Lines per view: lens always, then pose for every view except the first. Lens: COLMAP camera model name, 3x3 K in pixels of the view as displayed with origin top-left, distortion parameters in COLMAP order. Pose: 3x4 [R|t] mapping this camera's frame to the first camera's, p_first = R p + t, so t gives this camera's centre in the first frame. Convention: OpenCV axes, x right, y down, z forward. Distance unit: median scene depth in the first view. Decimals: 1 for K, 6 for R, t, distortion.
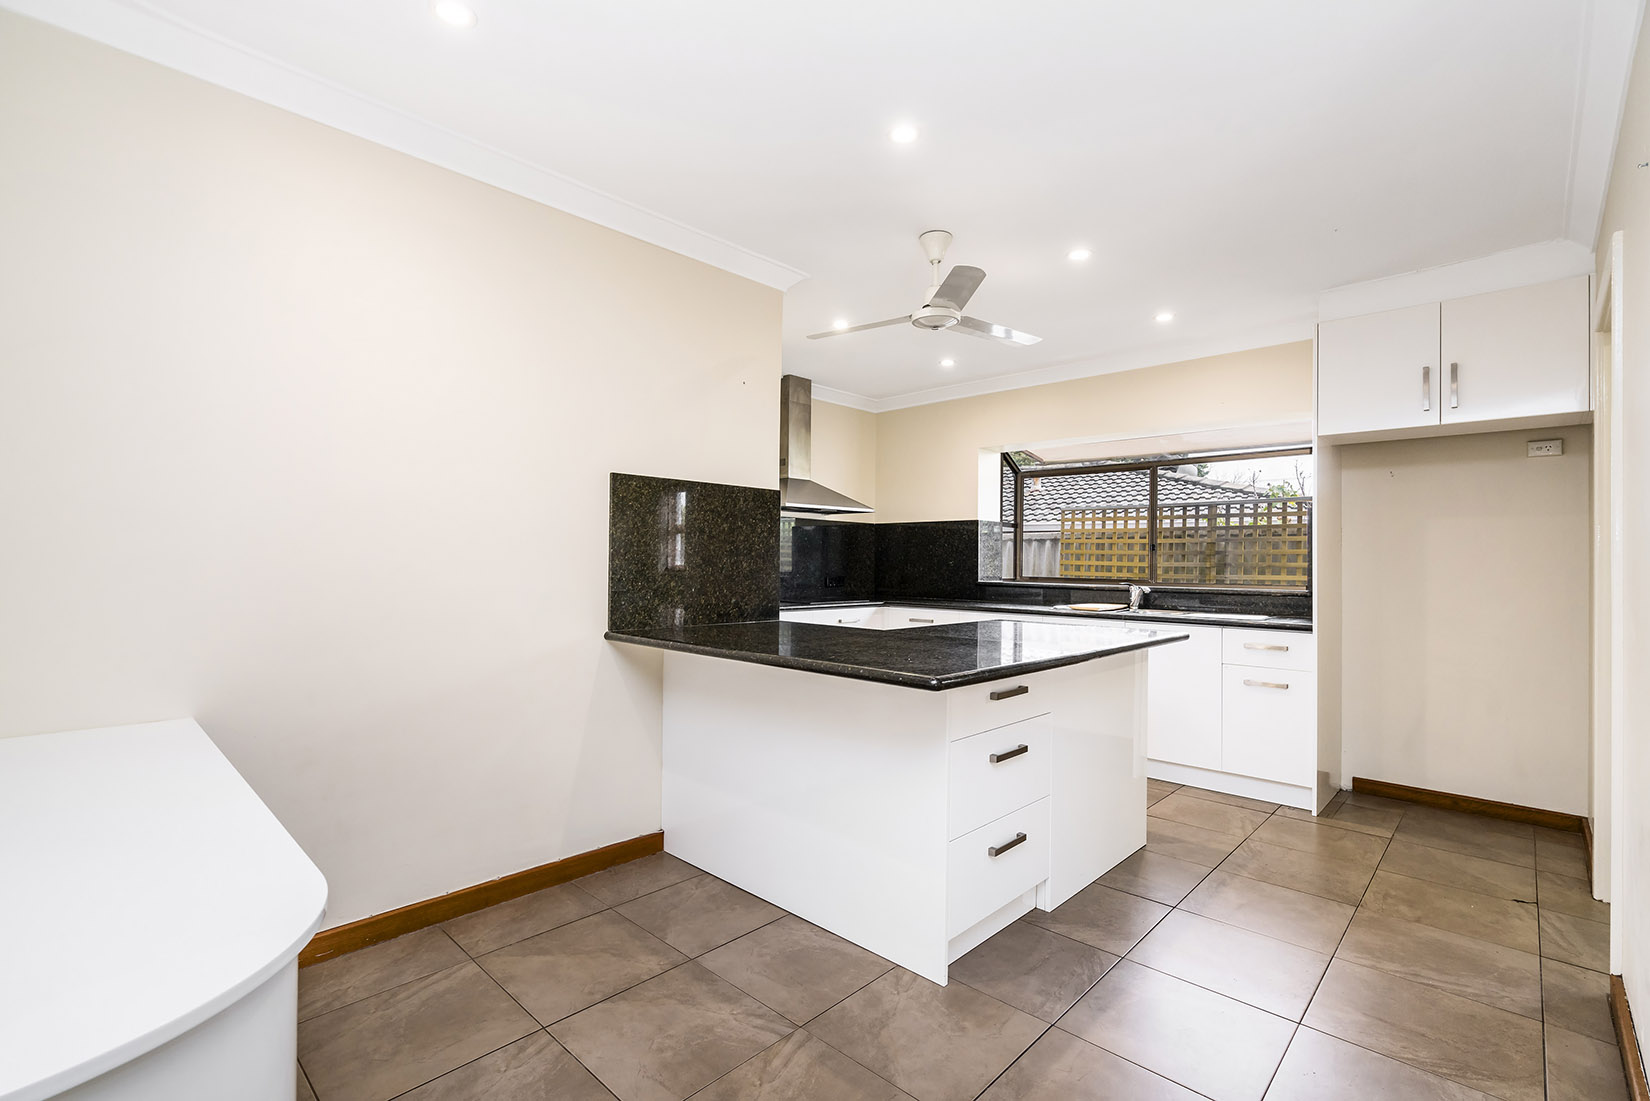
lens RADIAL K [[740.9, 0, 818.8], [0, 740.9, 556.4], [0, 0, 1]] dist [-0.003871, -0.000170]
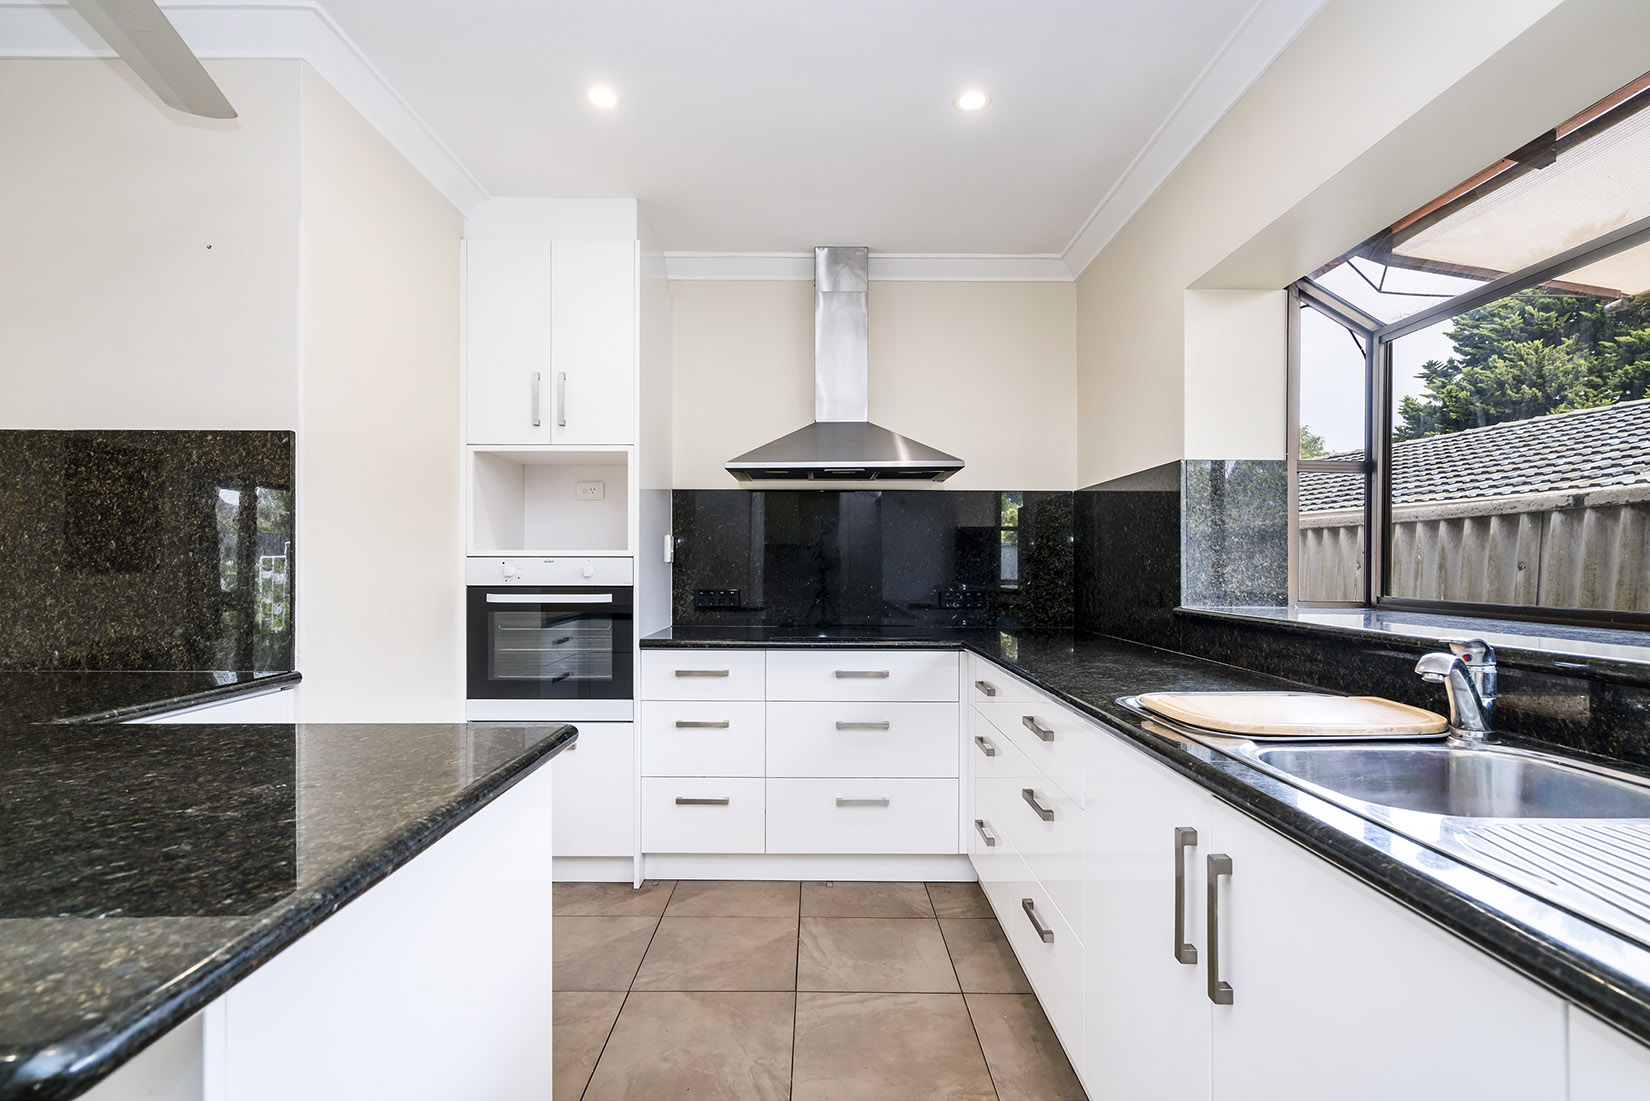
lens RADIAL K [[740.9, 0, 818.8], [0, 740.9, 556.4], [0, 0, 1]] dist [-0.003871, -0.000170]
pose [[0.683729, -0.013097, -0.729619, 0.376707], [0.009752, 0.999914, -0.008811, 0.006574], [0.729671, -0.001091, 0.683798, 0.575943]]
